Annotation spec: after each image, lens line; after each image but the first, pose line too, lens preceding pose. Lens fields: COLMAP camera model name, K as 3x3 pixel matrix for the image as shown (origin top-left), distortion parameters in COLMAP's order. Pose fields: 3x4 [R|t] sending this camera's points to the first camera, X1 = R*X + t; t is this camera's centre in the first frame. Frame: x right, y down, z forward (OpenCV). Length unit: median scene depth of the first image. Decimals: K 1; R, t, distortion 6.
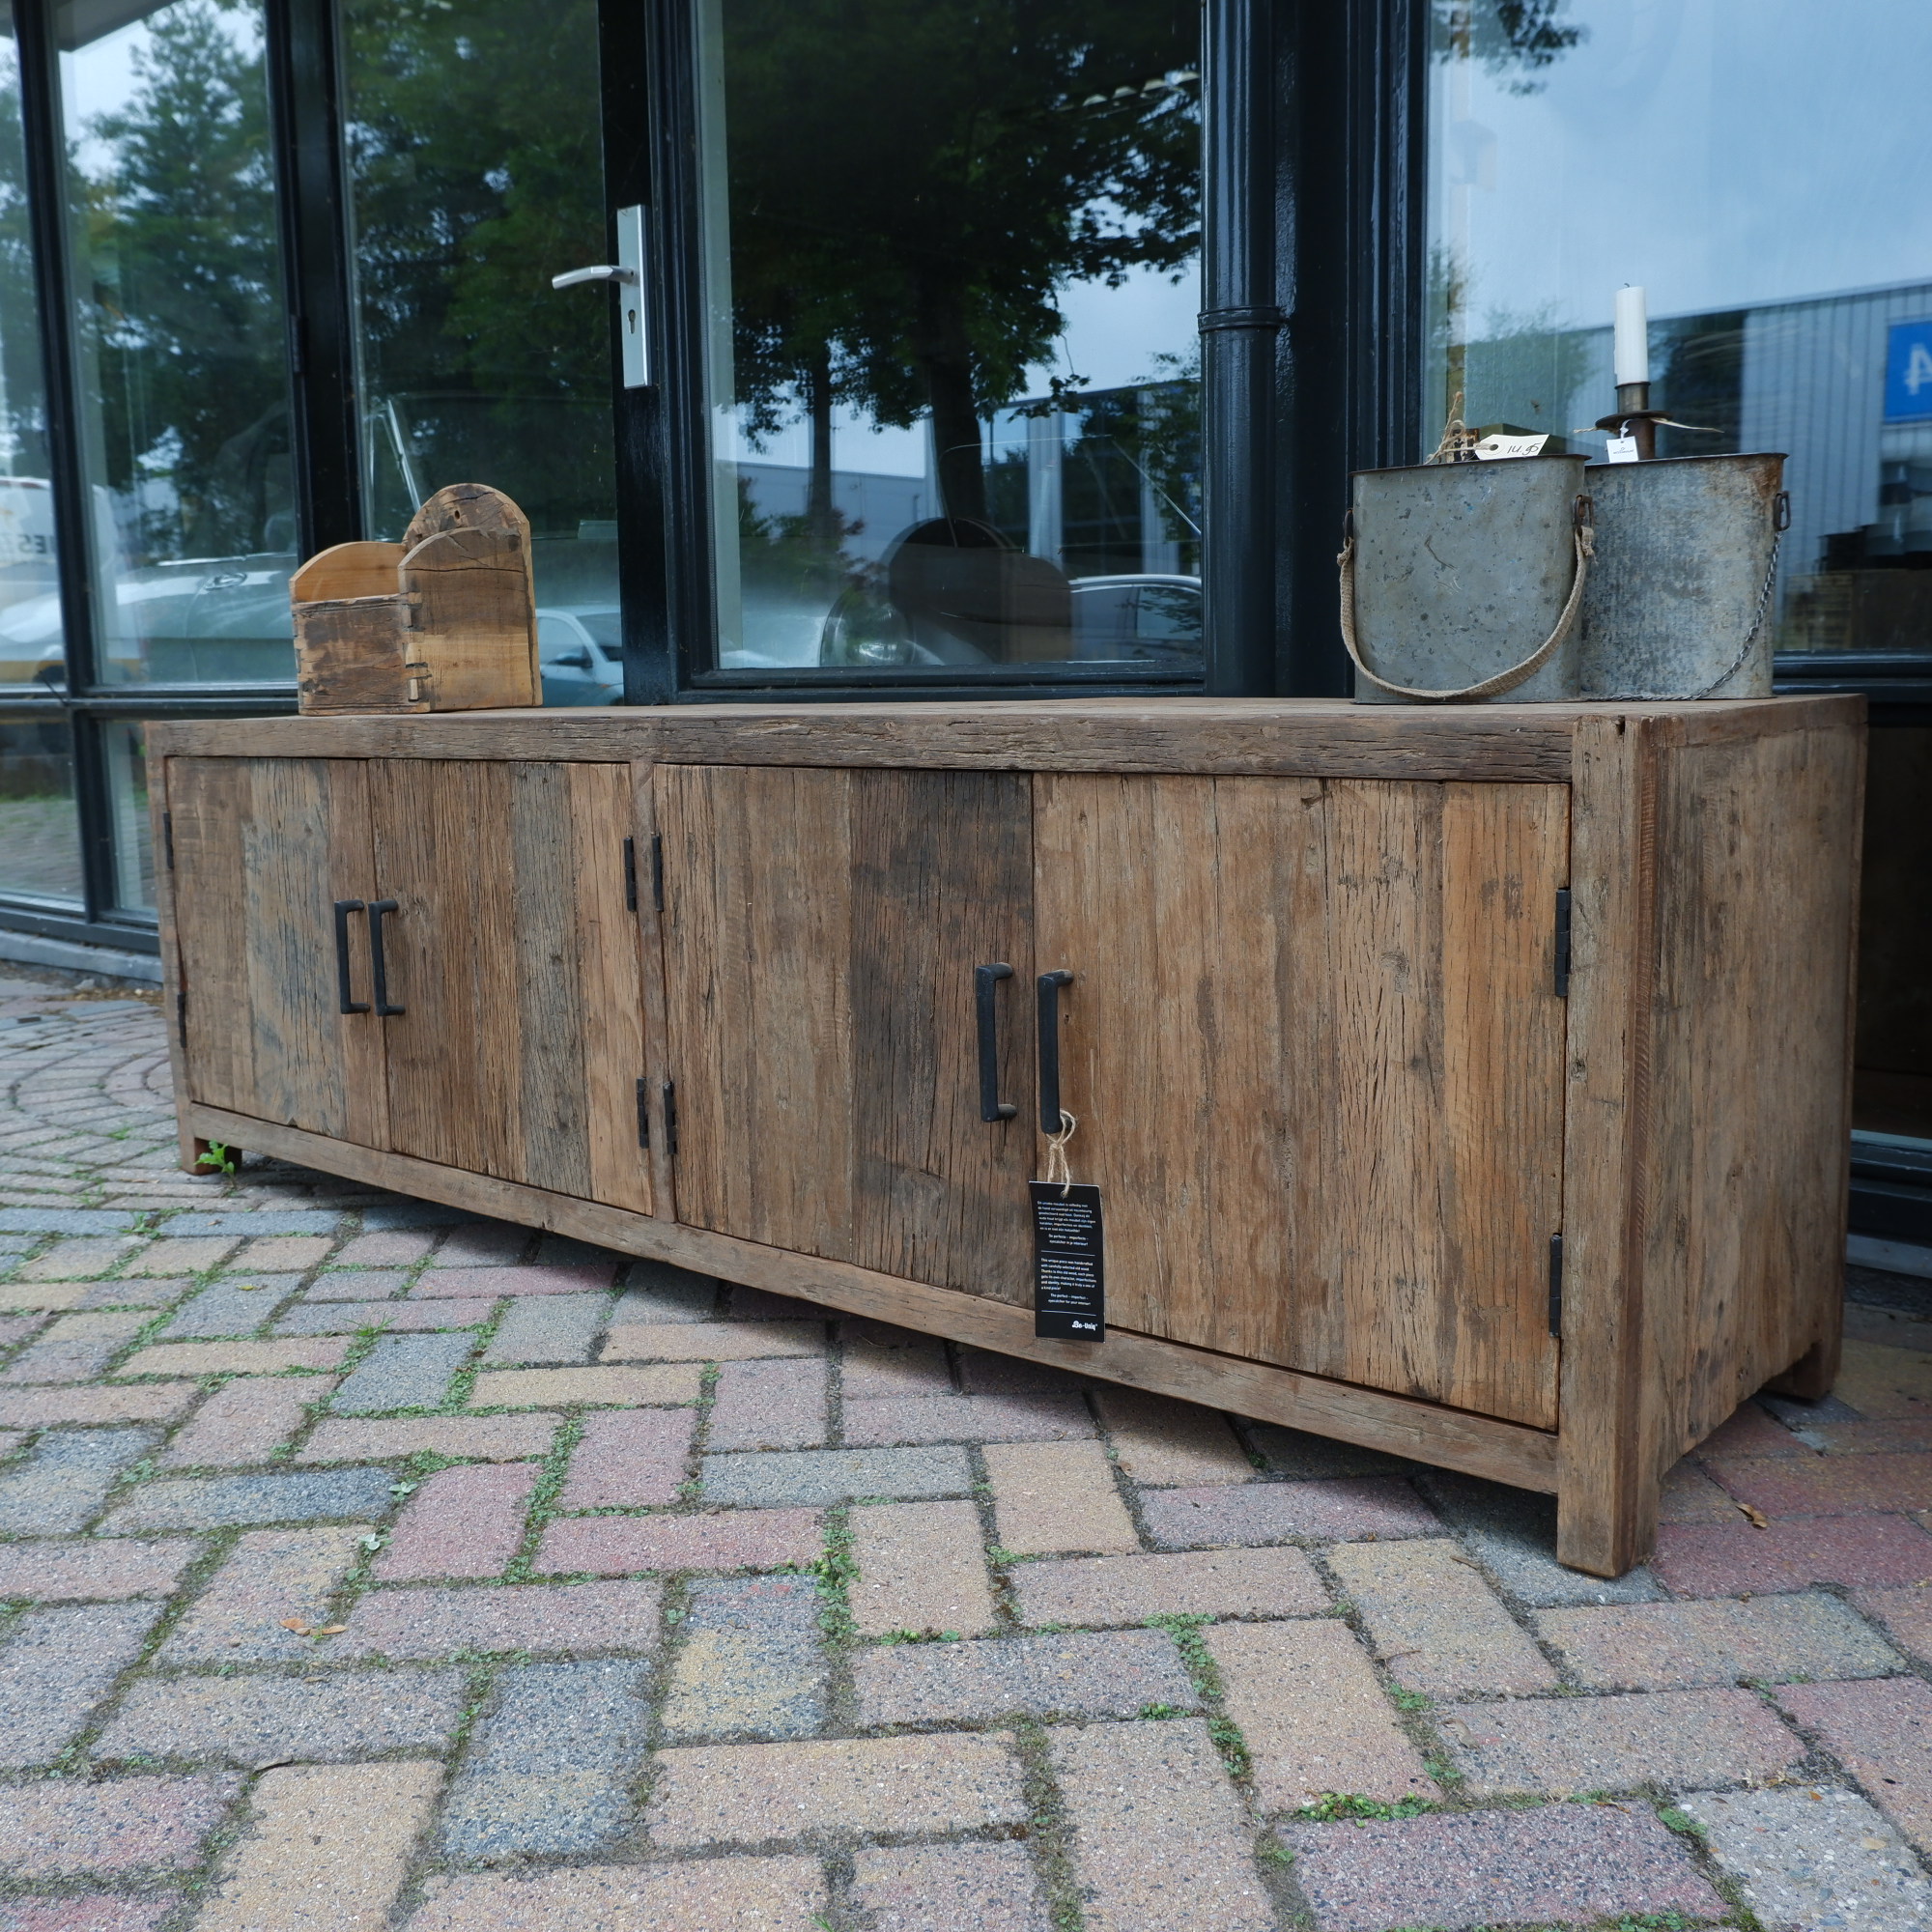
lens RADIAL K [[1954.0, 0, 964.8], [0, 1954.0, 962.3], [0, 0, 1]] dist [-0.027412, 0.019946]
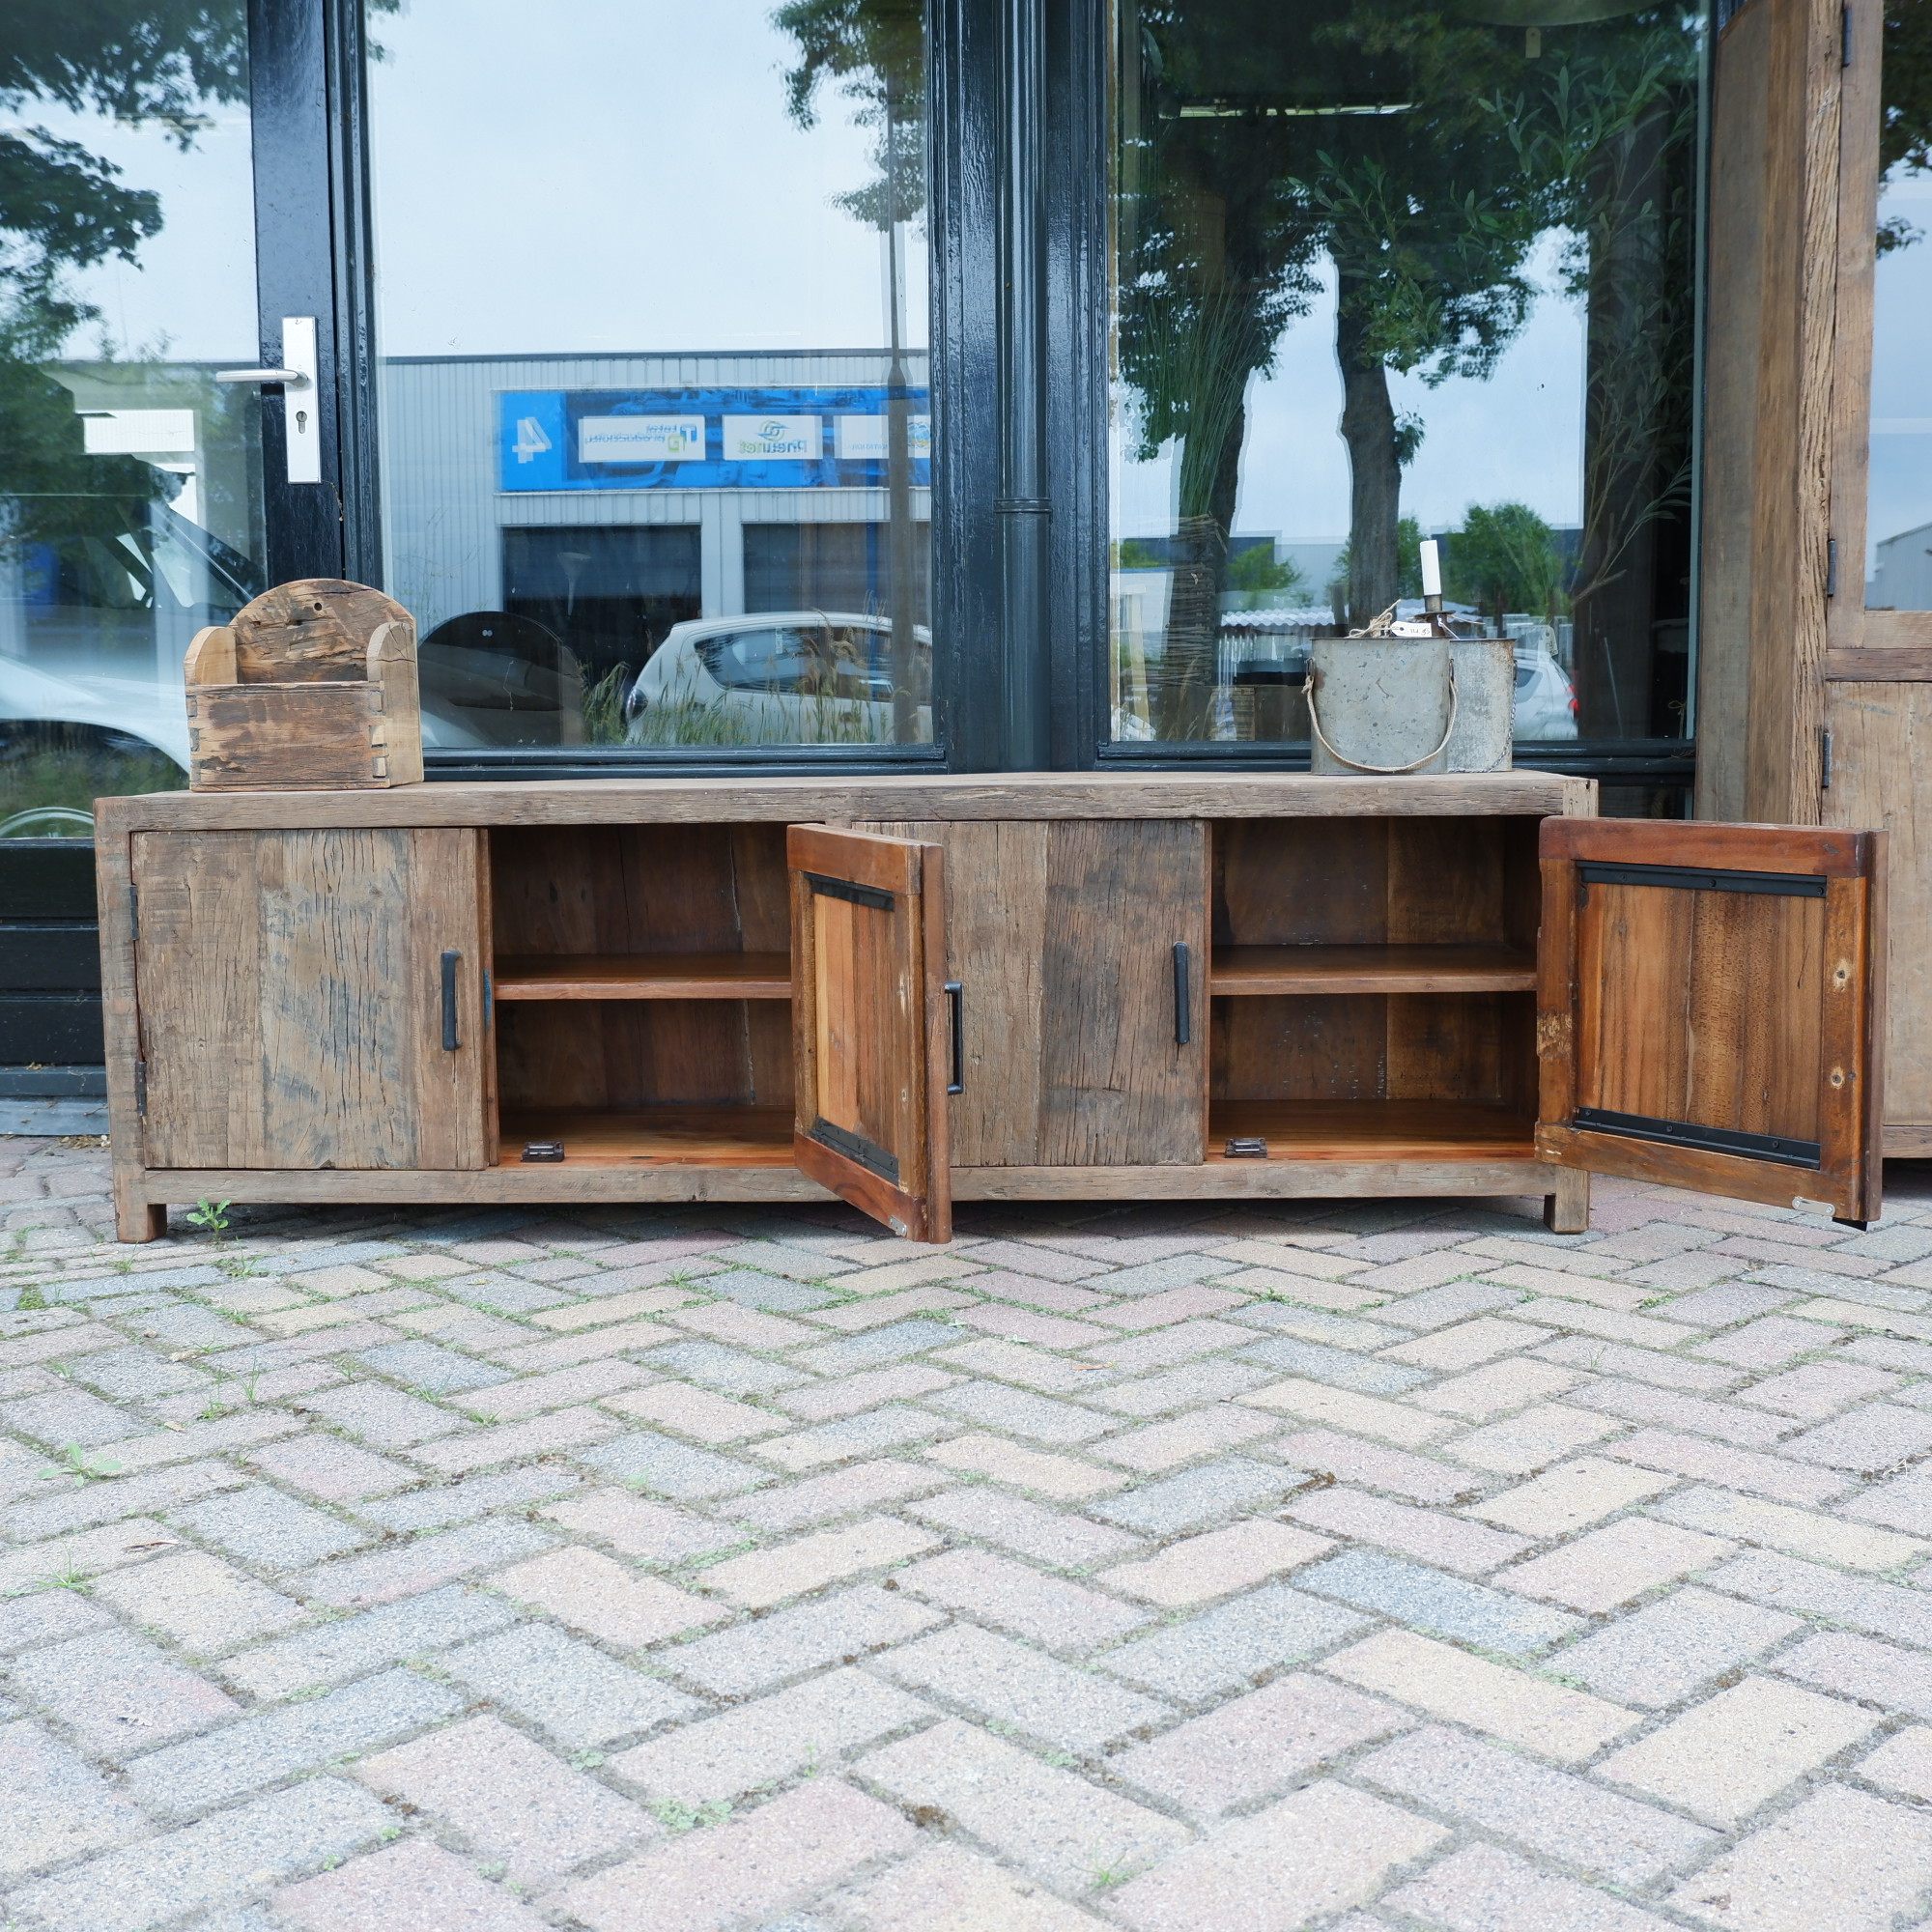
lens RADIAL K [[2246.9, 0, 965.8], [0, 2246.9, 961.9], [0, 0, 1]] dist [-0.028273, 0.025919]
pose [[0.781861, -0.055083, 0.621014, -1.244128], [0.086354, 0.996056, -0.020372, 0.038687], [-0.617443, 0.069555, 0.783535, -0.302286]]
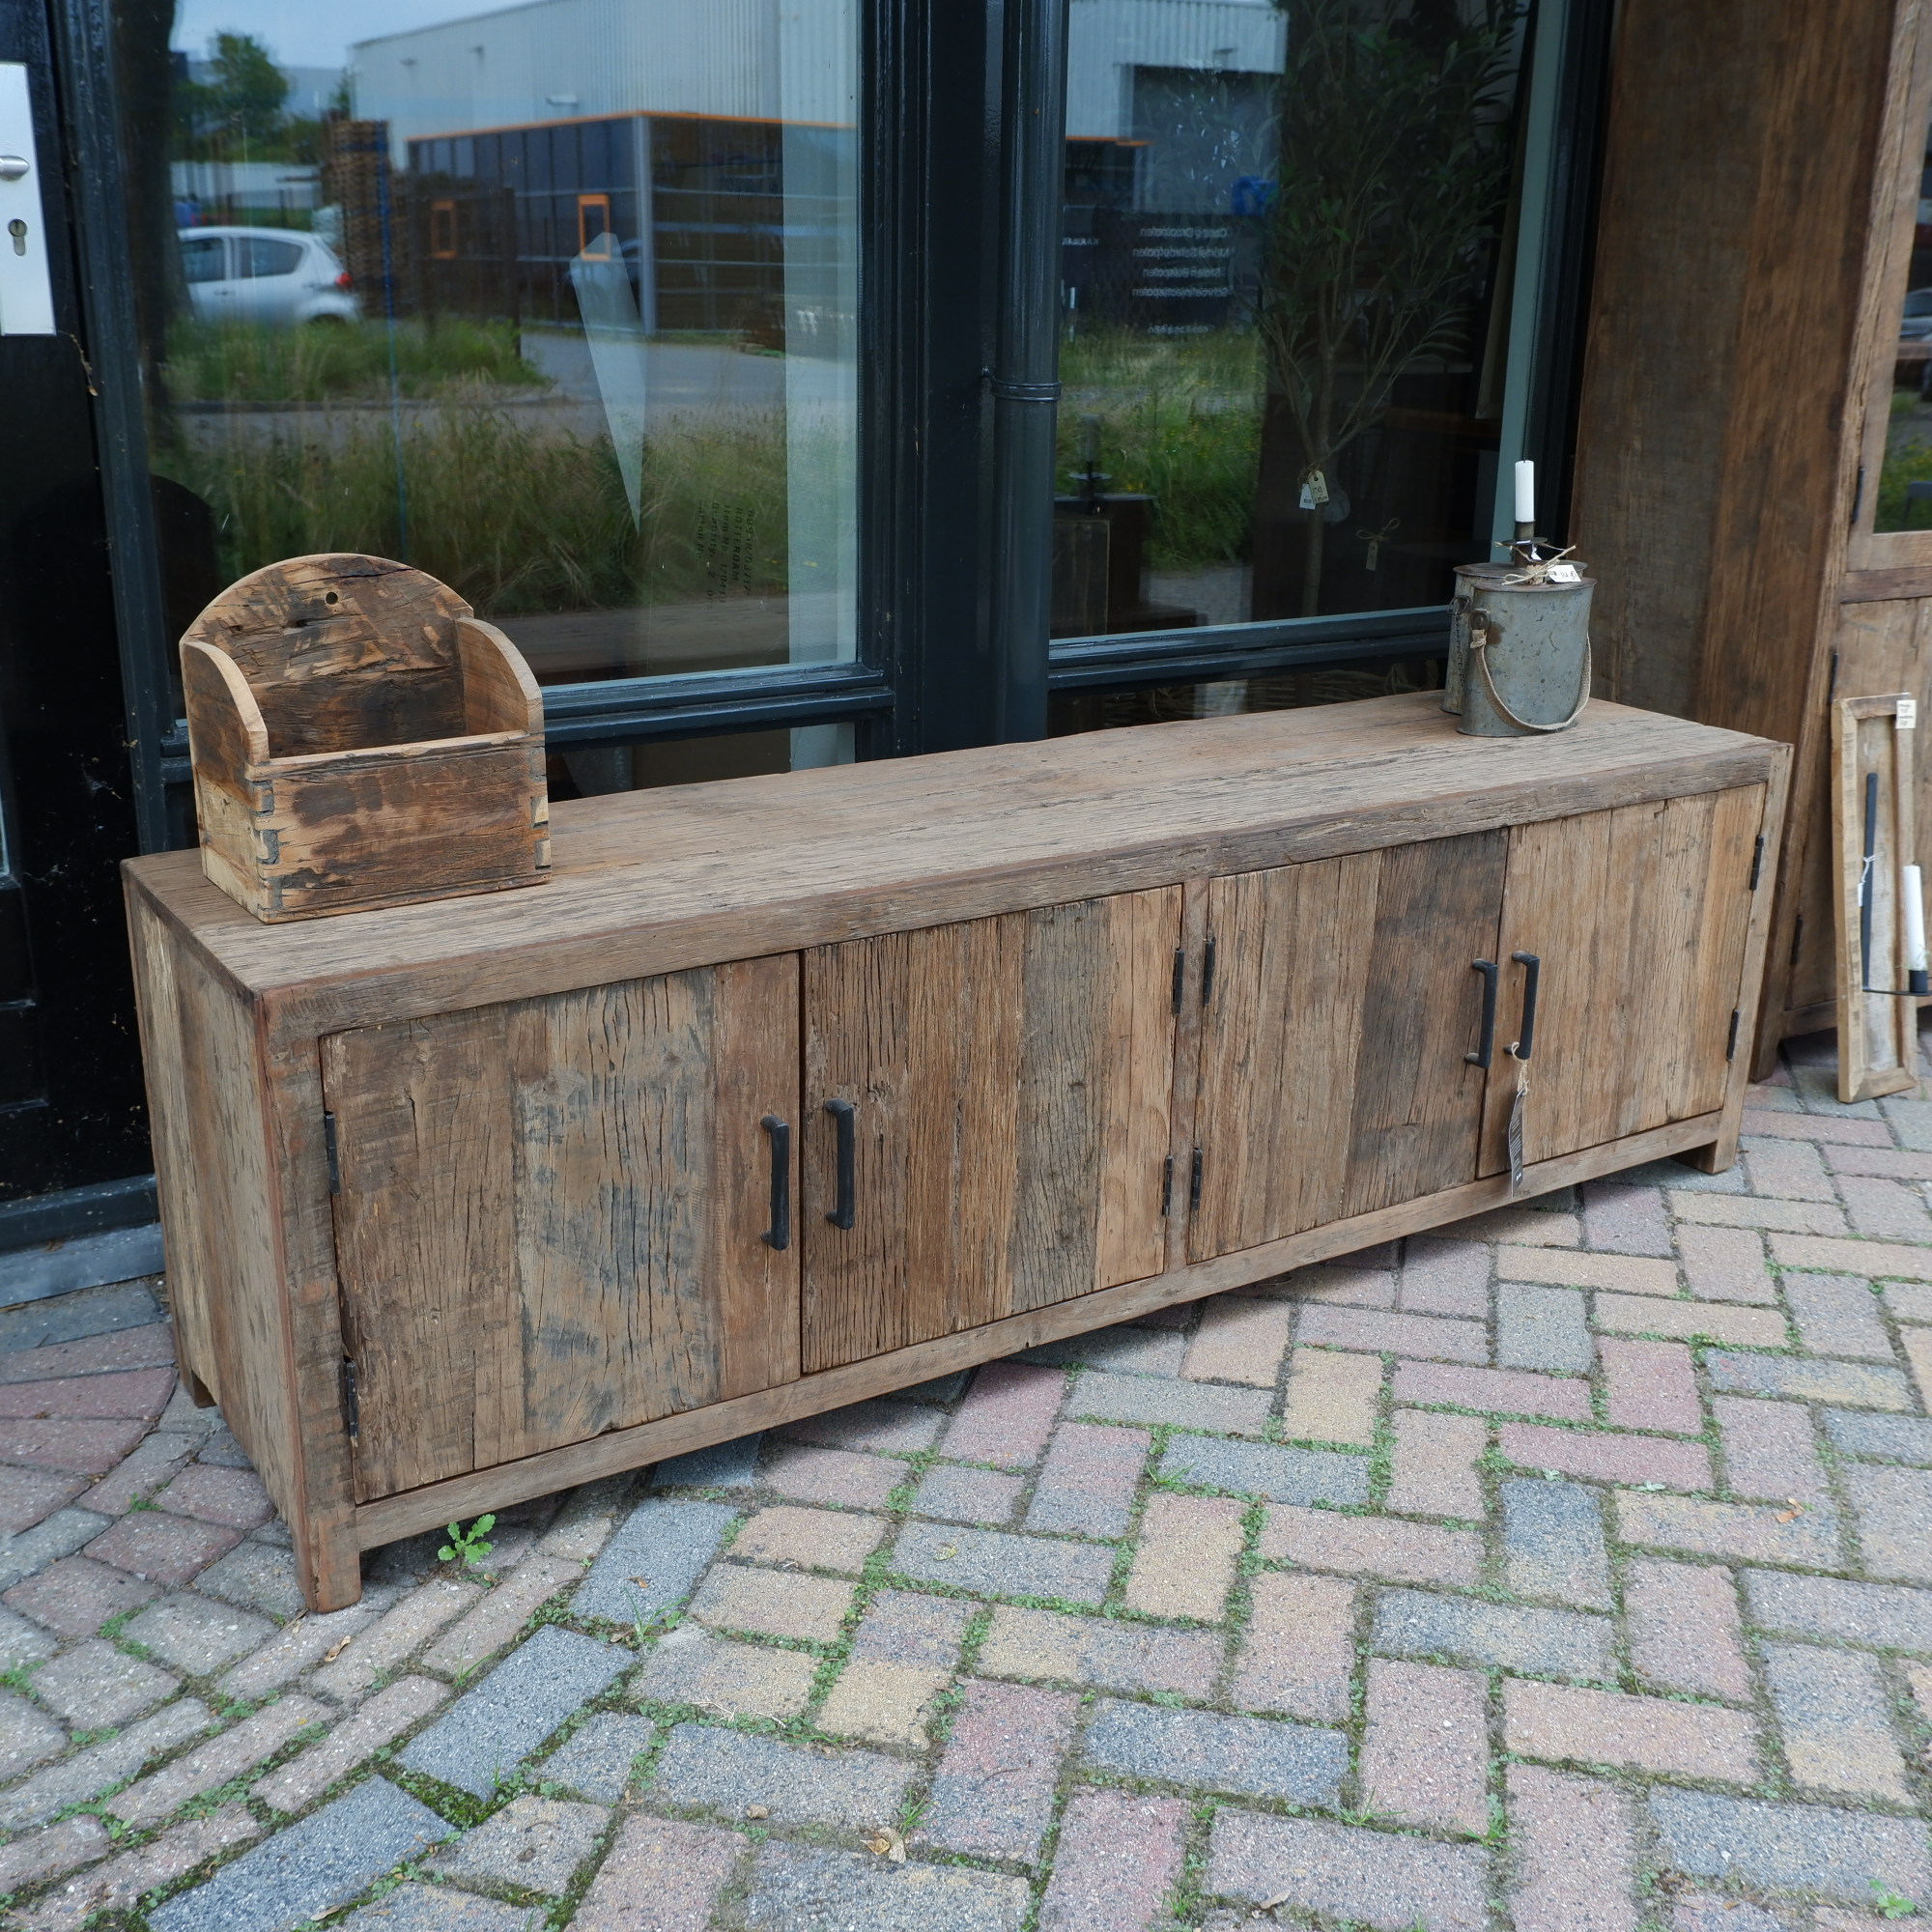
lens RADIAL K [[2178.1, 0, 966.0], [0, 2178.1, 966.0], [0, 0, 1]] dist [0.001374, 0.026110]
pose [[0.290423, -0.272498, 0.917278, -1.570976], [0.120358, 0.961385, 0.247494, -0.439525], [-0.949299, 0.038523, 0.312006, 0.869706]]
